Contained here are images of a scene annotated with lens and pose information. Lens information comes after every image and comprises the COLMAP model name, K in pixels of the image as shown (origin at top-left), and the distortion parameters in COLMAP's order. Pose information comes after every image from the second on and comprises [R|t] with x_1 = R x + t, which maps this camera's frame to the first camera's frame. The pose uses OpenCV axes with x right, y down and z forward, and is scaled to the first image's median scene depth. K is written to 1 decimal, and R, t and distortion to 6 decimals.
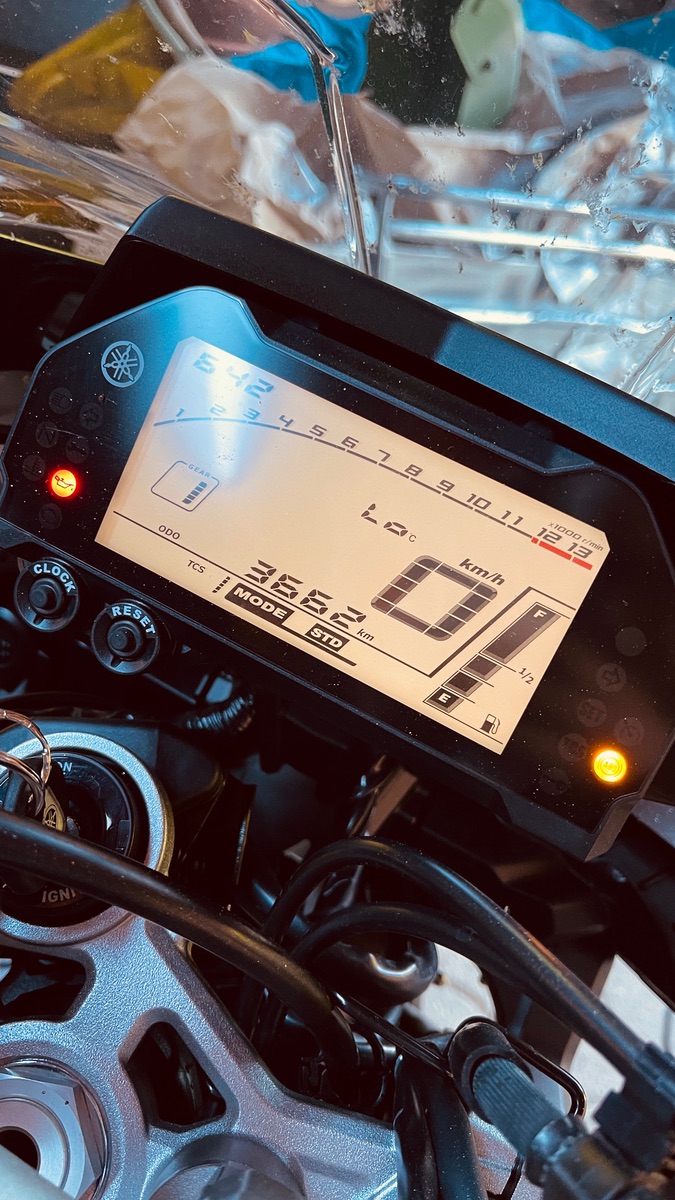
lens RADIAL K [[1037.4, 0, 337.5], [0, 1037.4, 600.0], [0, 0, 1]] dist [0.056670, 0.001910]
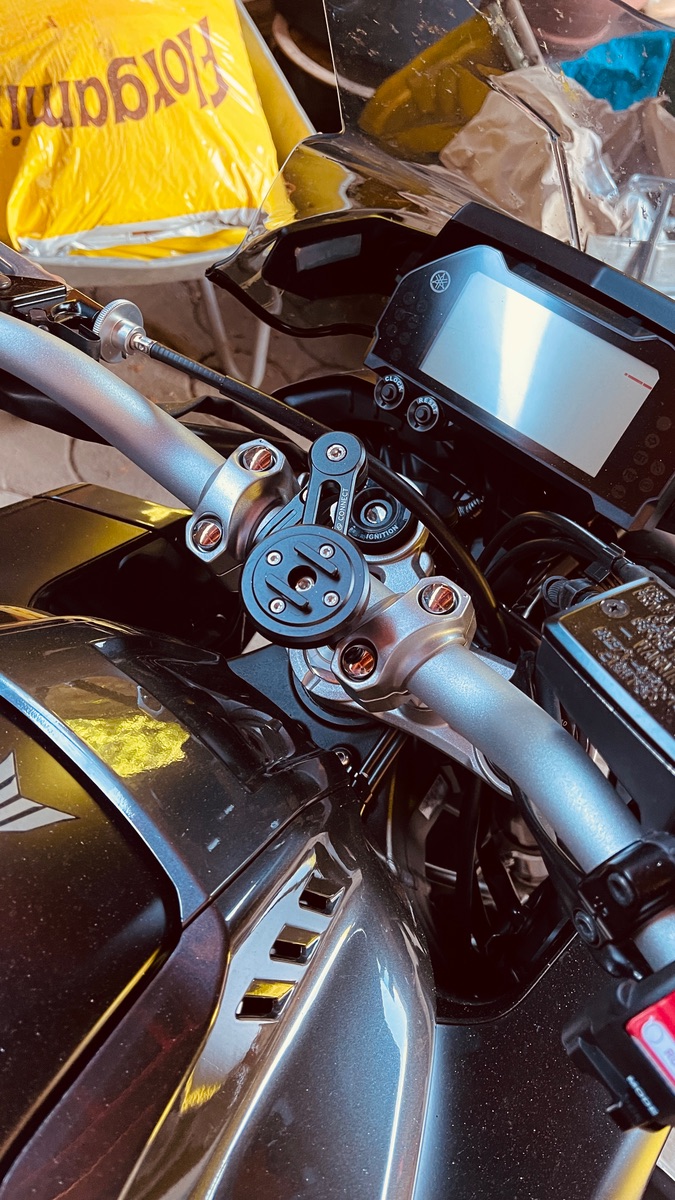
lens RADIAL K [[932.4, 0, 337.5], [0, 932.4, 600.0], [0, 0, 1]] dist [-0.000059, -0.002372]
pose [[0.957534, 0.139274, -0.252450, 0.153711], [-0.127756, 0.989895, 0.061538, 0.309427], [0.258469, -0.026673, 0.965651, -0.854491]]
